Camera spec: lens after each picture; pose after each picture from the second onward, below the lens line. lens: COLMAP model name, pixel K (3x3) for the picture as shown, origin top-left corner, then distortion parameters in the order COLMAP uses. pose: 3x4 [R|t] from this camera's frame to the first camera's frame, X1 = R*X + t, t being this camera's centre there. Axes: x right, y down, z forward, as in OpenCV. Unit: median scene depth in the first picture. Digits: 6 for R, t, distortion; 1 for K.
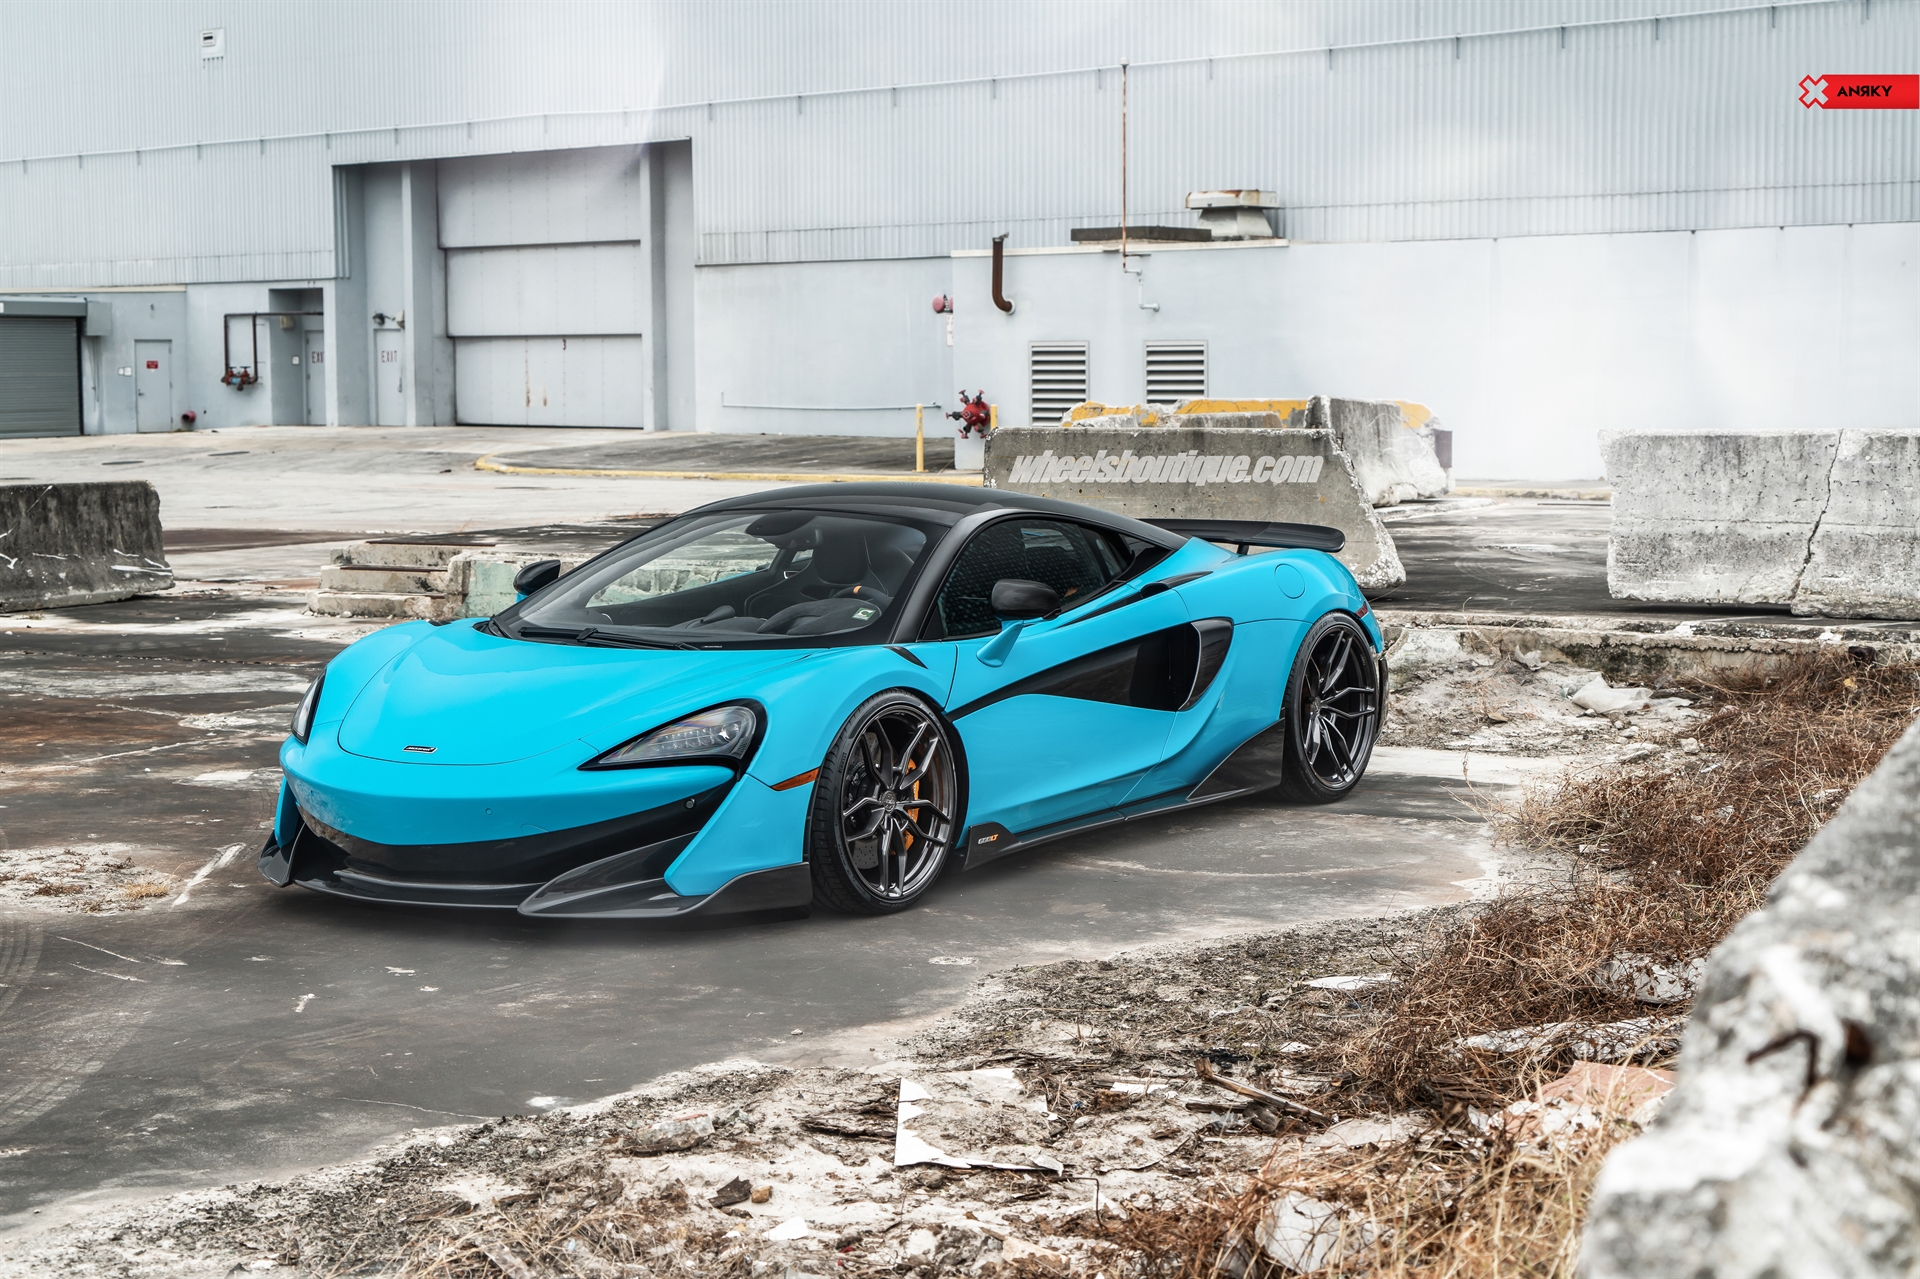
lens RADIAL K [[3193.4, 0, 960.0], [0, 3193.4, 639.5], [0, 0, 1]] dist [-0.004517, 0.091491]
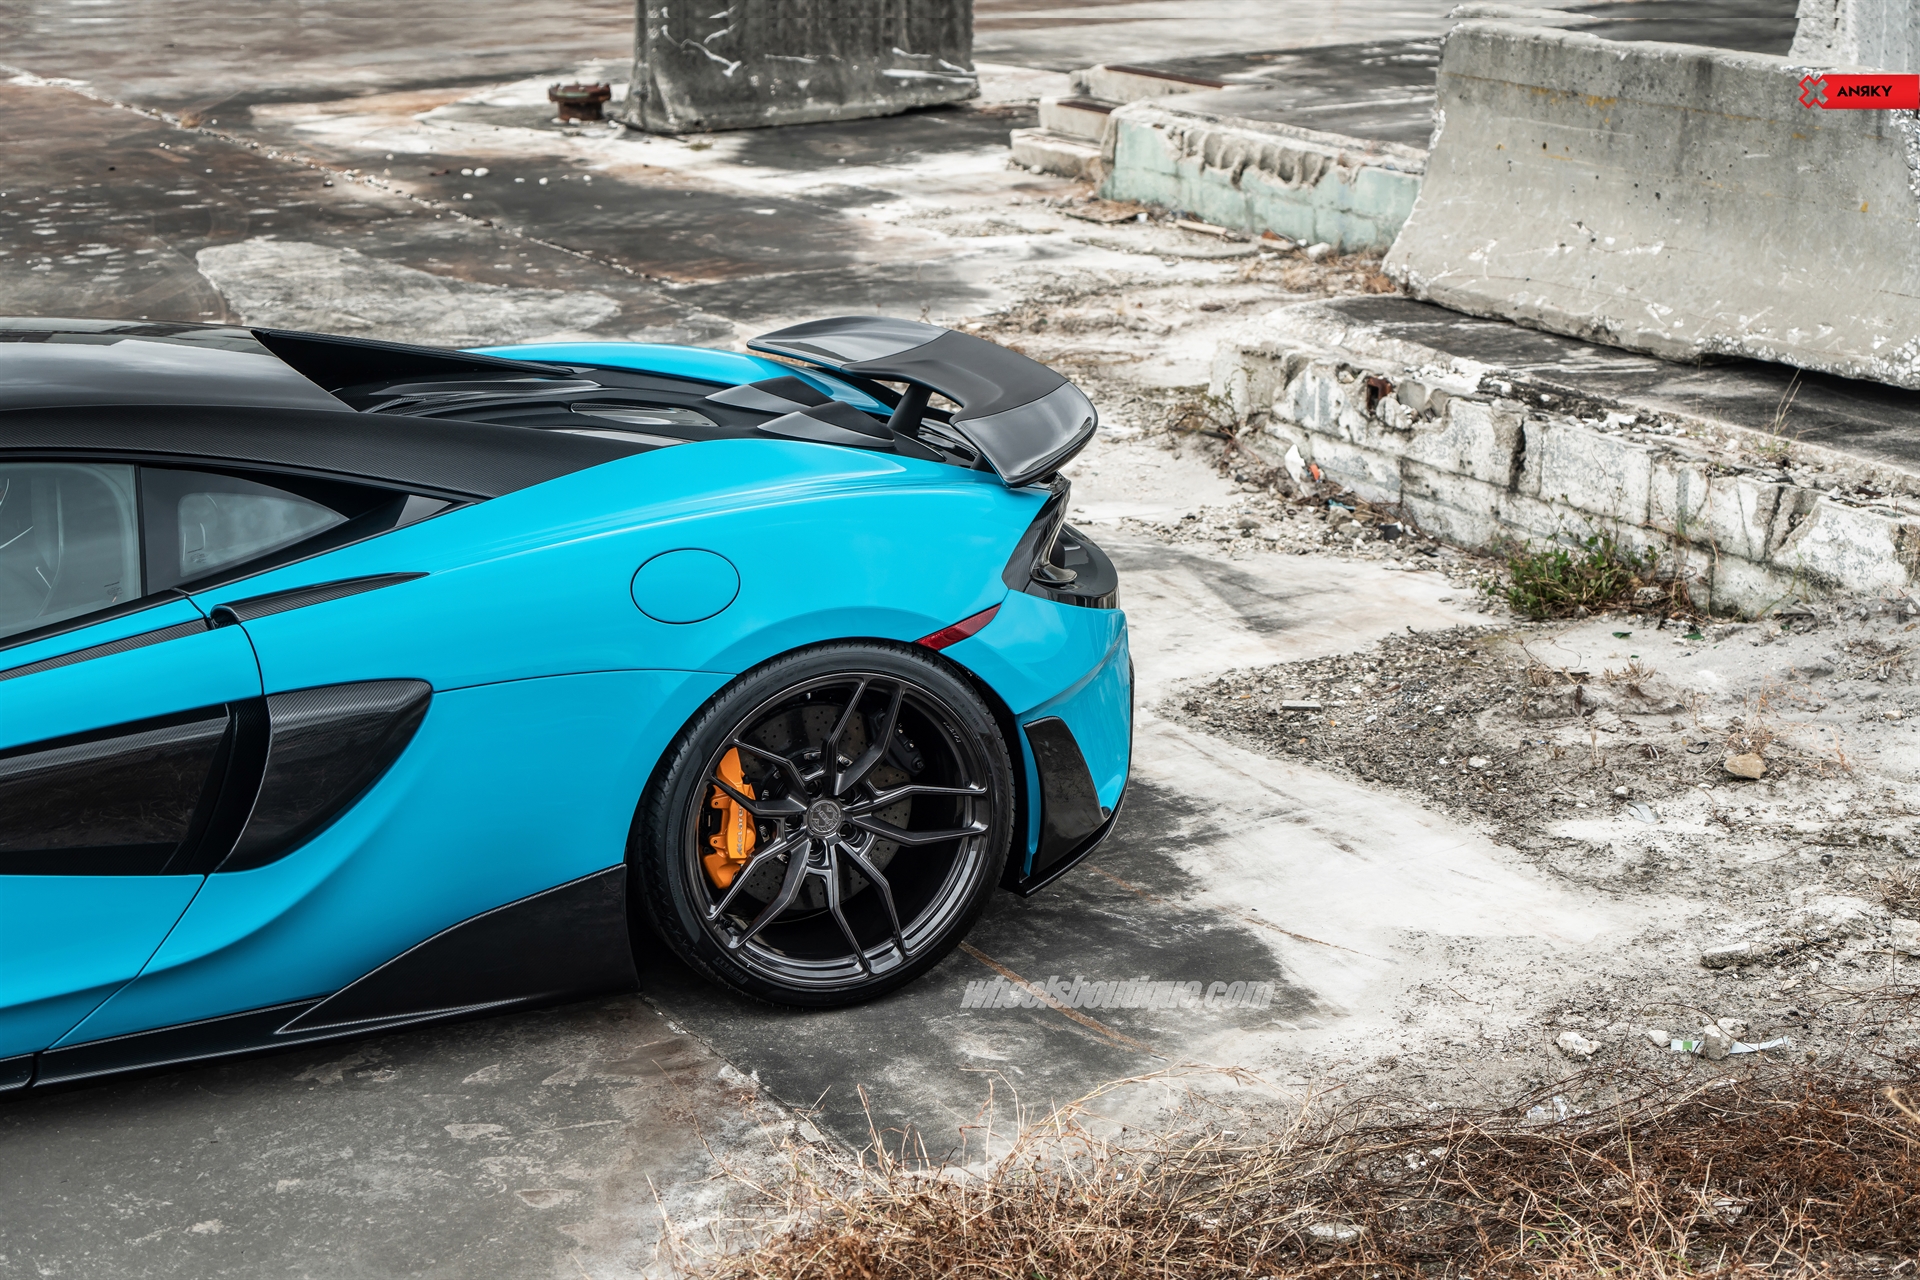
lens RADIAL K [[3357.2, 0, 960.0], [0, 3357.2, 640.0], [0, 0, 1]] dist [0.043856, 0.175120]
pose [[0.841726, 0.143329, -0.520532, 0.312910], [-0.037021, 0.977172, 0.209200, -0.092073], [0.538634, -0.156819, 0.827817, 0.456191]]
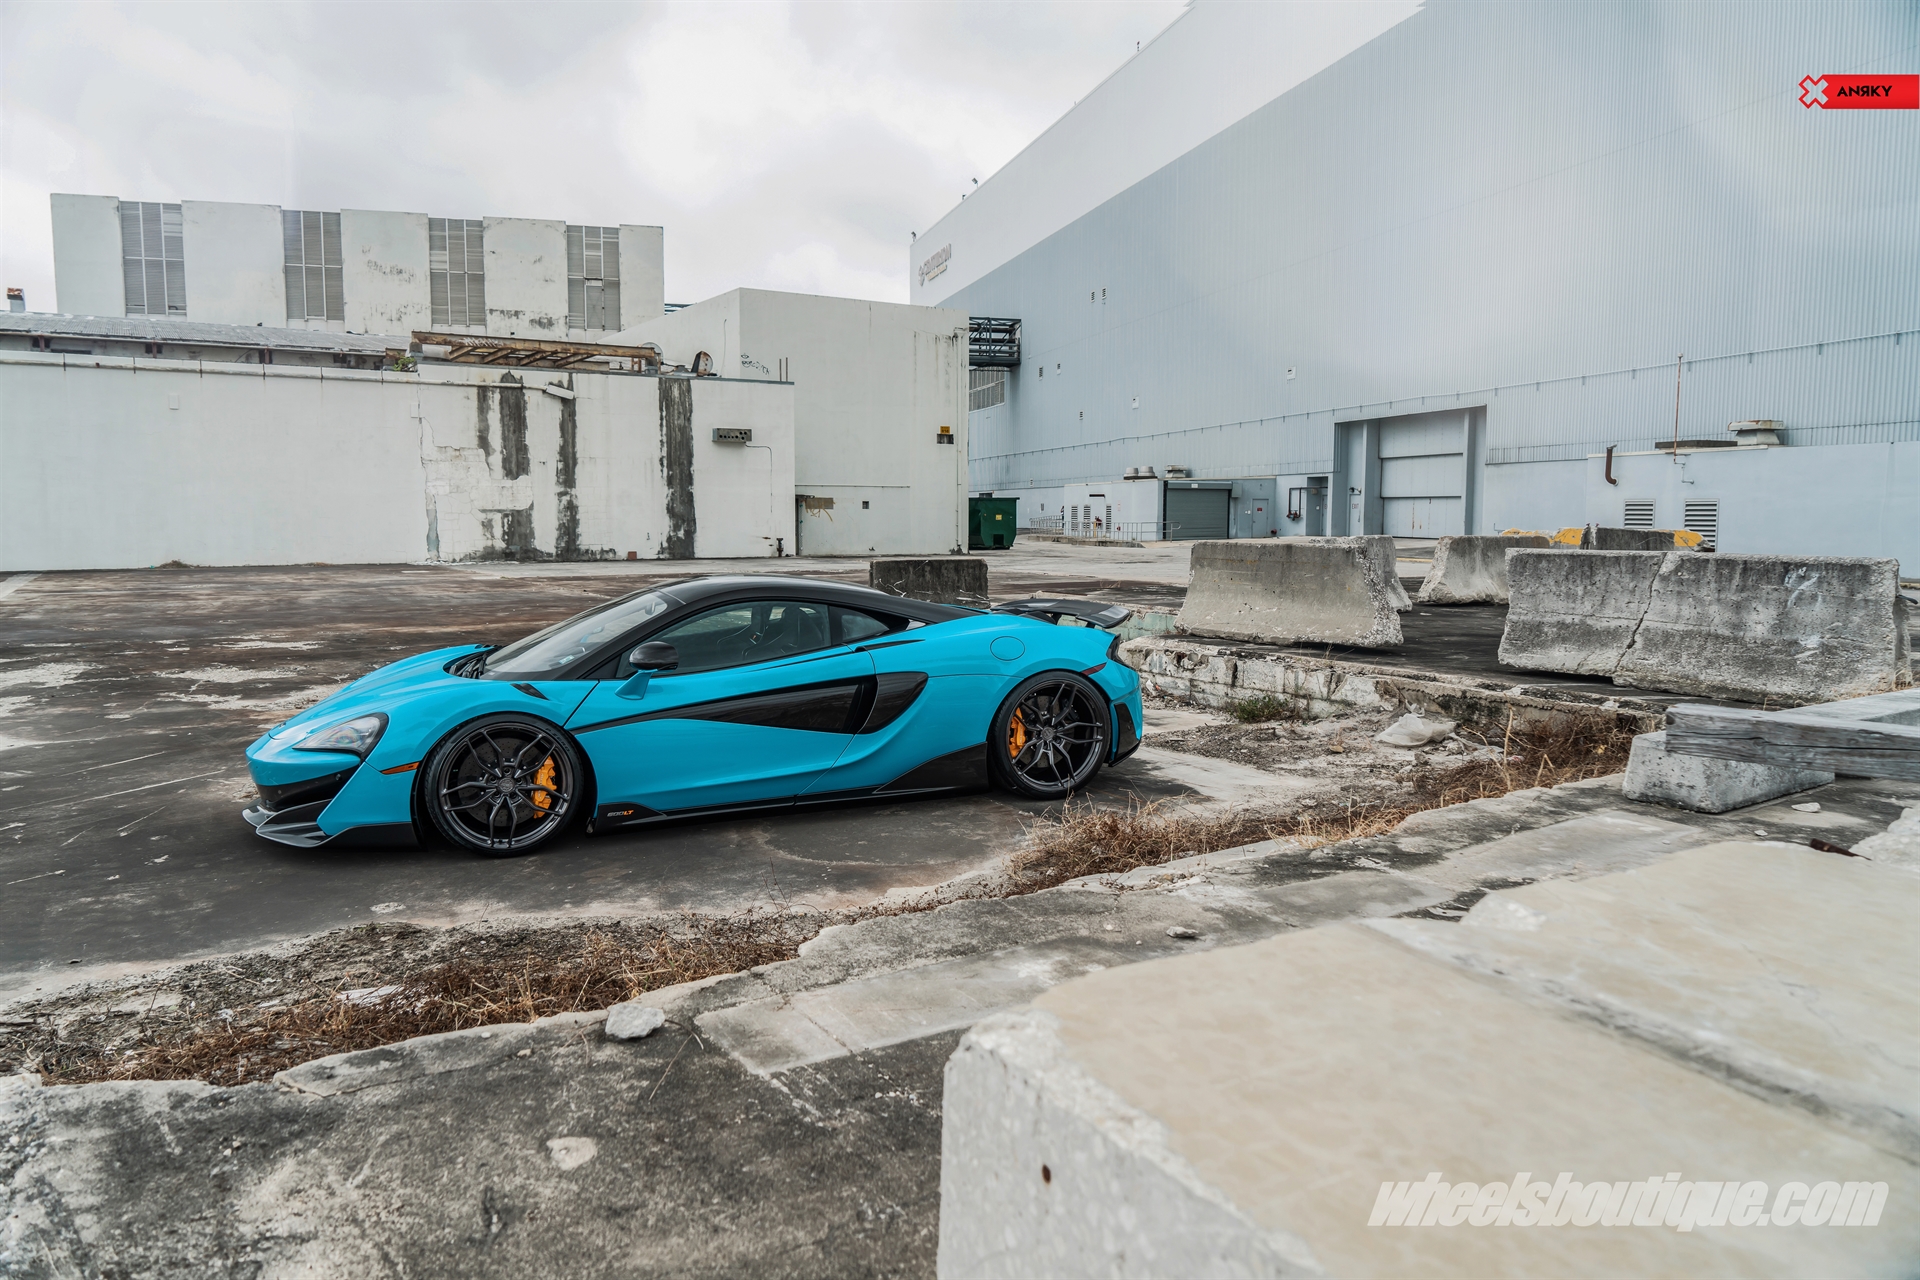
lens RADIAL K [[1293.9, 0, 969.5], [0, 1293.9, 602.1], [0, 0, 1]] dist [-0.009665, -0.000766]
pose [[0.858838, 0.040915, -0.510611, 0.300200], [-0.048643, 0.998815, -0.001782, -0.028623], [0.509933, 0.026368, 0.859810, 0.365773]]
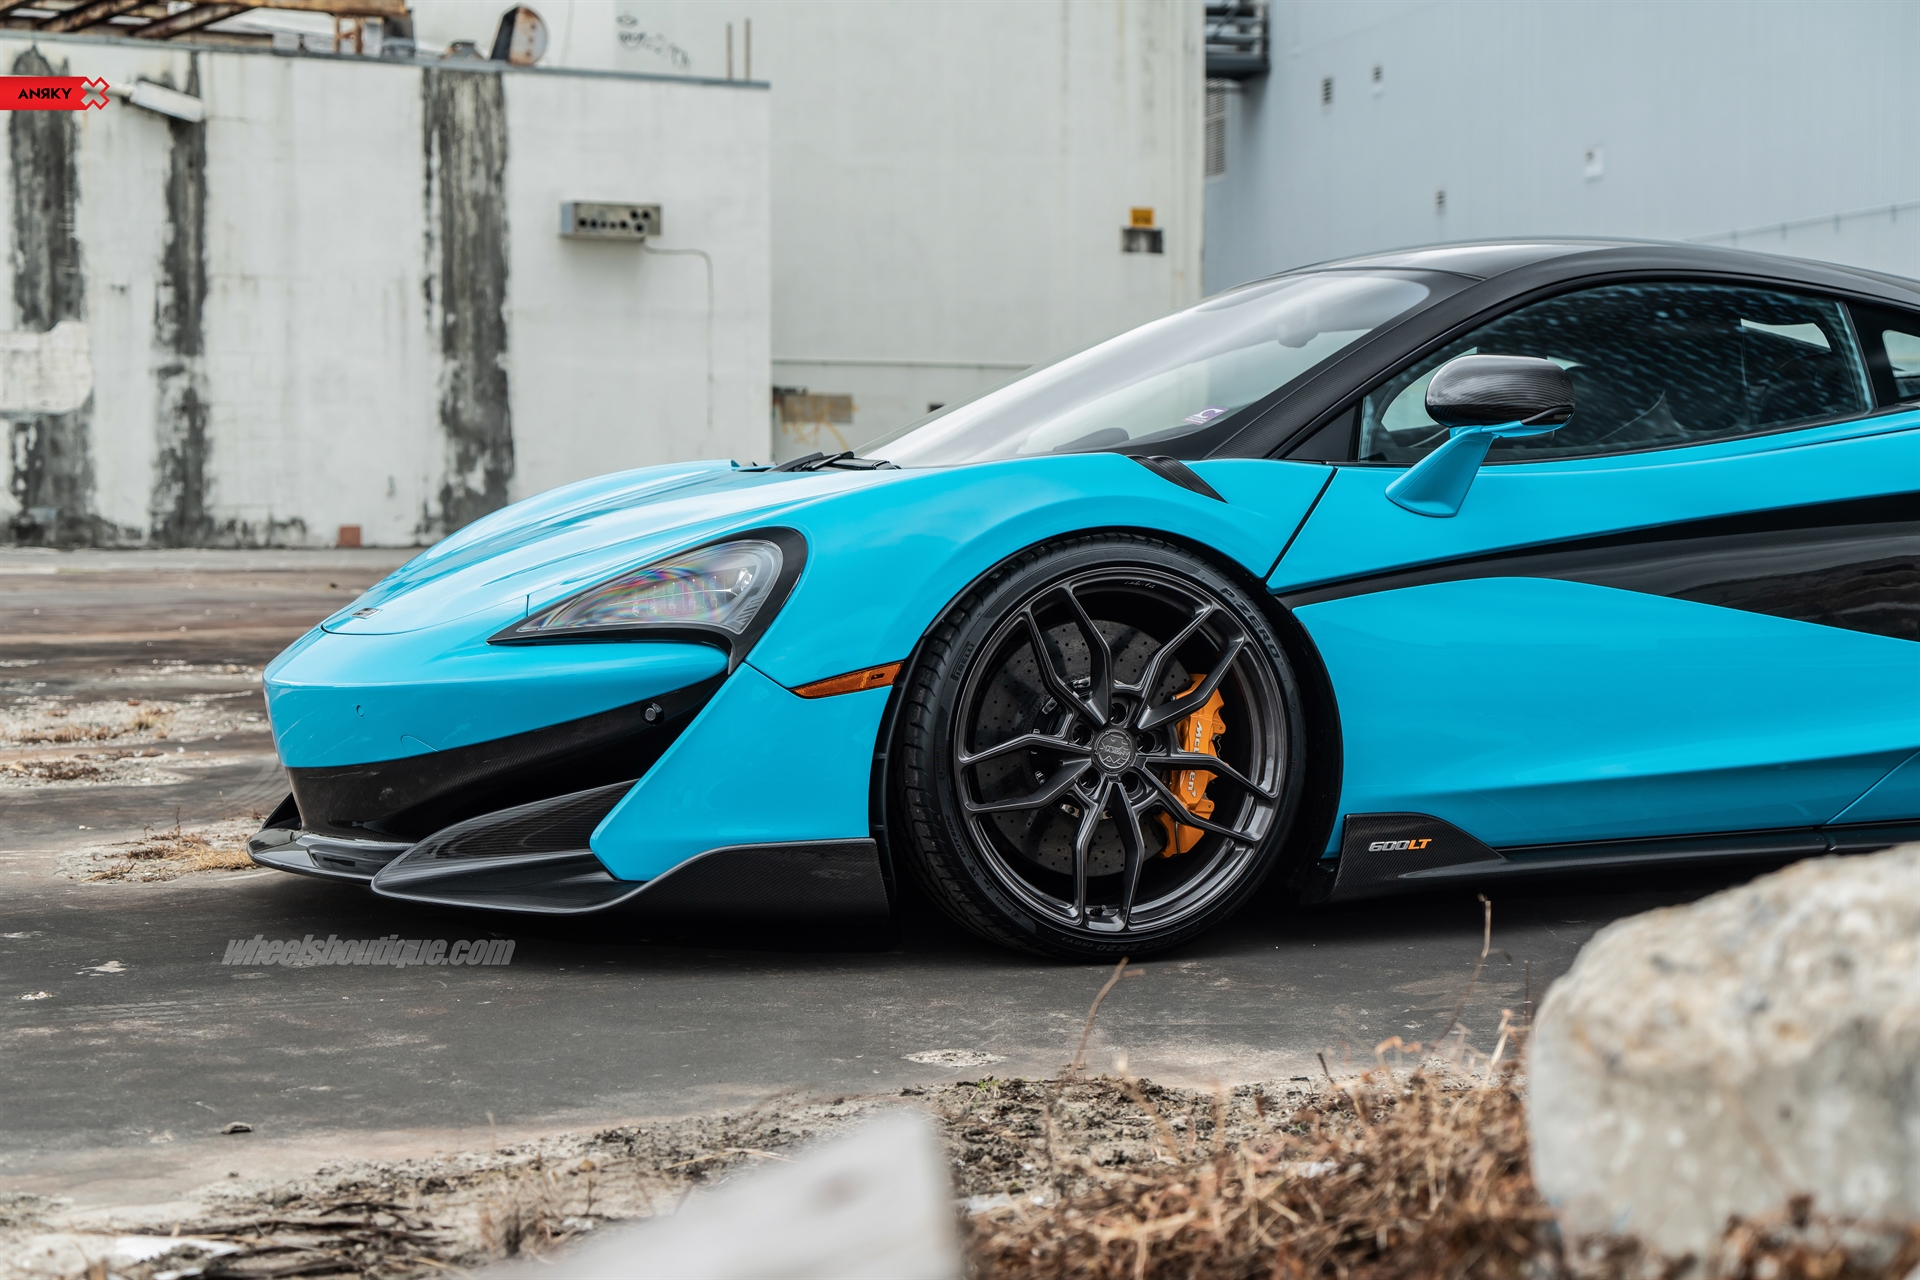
lens RADIAL K [[3357.2, 0, 960.0], [0, 3357.2, 640.0], [0, 0, 1]] dist [0.043856, 0.175120]
pose [[0.853793, 0.023277, -0.520091, 0.152398], [-0.047503, 0.998316, -0.033302, 0.033237], [0.518440, 0.053139, 0.853461, 0.323897]]
